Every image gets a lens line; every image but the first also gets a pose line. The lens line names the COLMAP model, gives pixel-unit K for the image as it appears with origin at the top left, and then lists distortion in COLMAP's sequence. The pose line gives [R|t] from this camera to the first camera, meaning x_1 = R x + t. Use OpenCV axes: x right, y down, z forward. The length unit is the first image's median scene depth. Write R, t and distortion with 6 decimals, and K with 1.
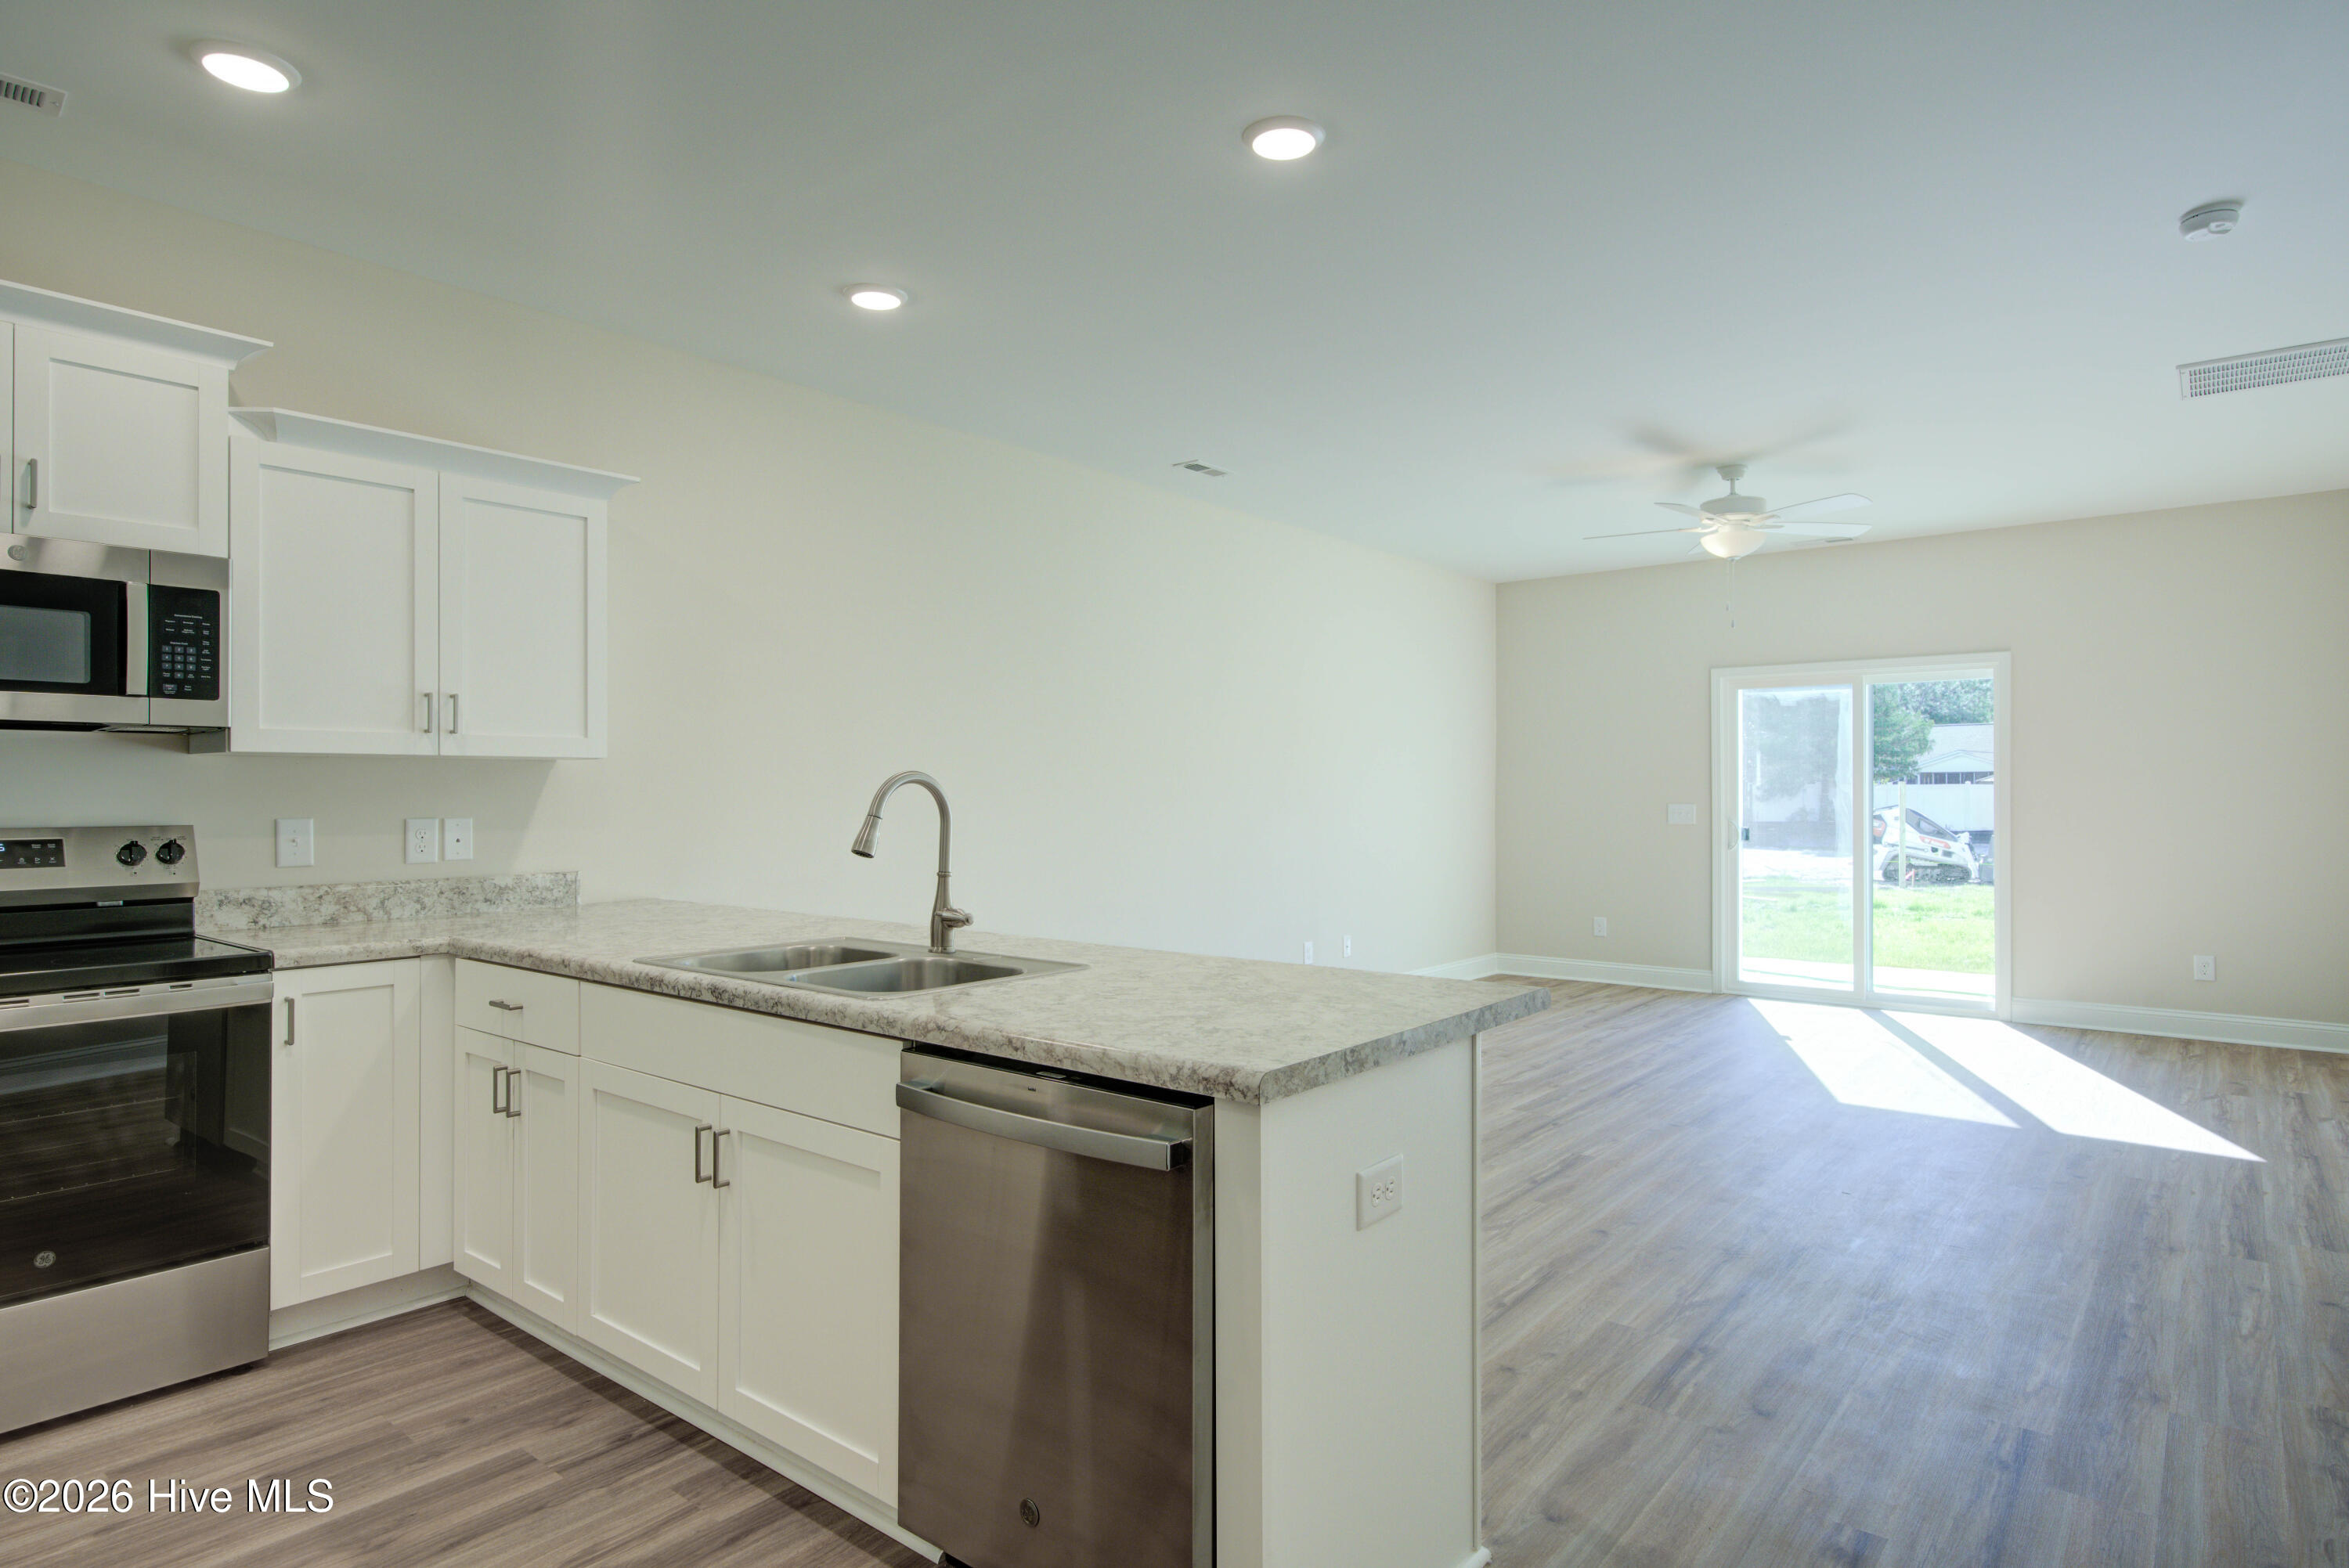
lens RADIAL K [[1265.0, 0, 1197.1], [0, 1265.0, 782.6], [0, 0, 1]] dist [0.010963, -0.000406]
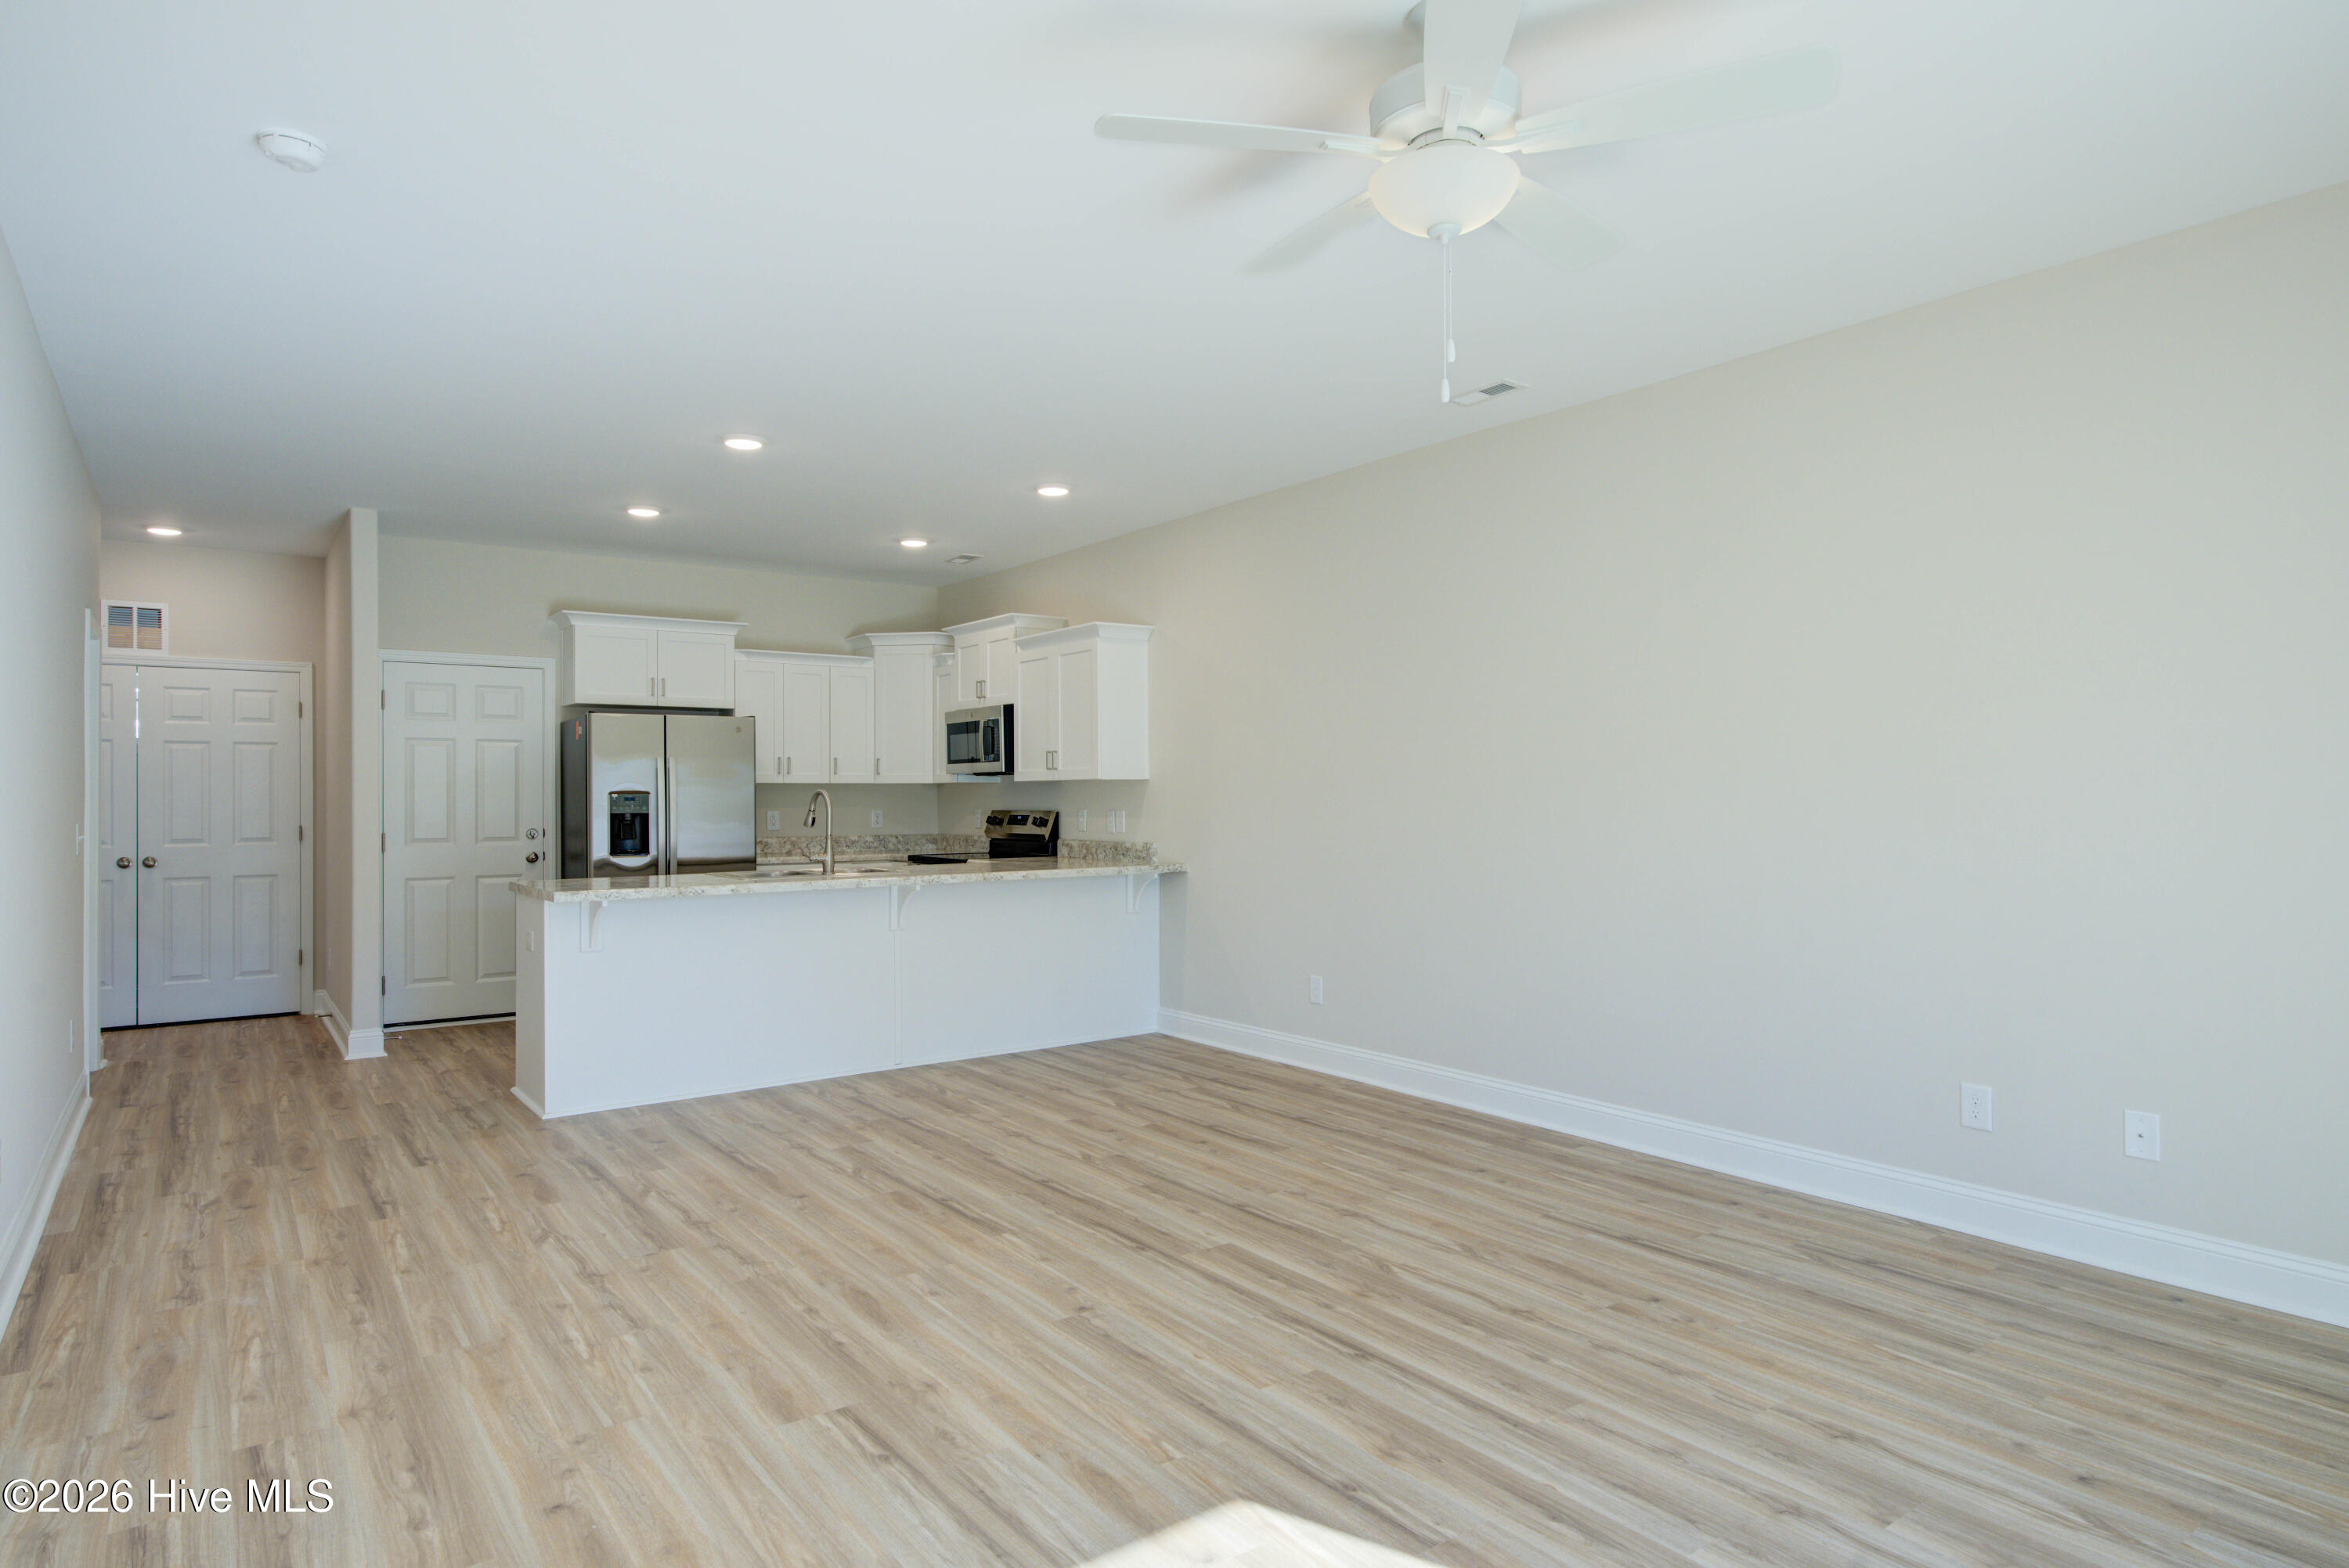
lens RADIAL K [[1334.2, 0, 1199.4], [0, 1334.2, 790.1], [0, 0, 1]] dist [0.008213, -0.002215]
pose [[-0.247897, -0.003974, -0.968778, 1.672664], [0.010490, 0.999922, -0.006786, 0.014301], [0.968730, -0.011845, -0.247836, 2.000614]]
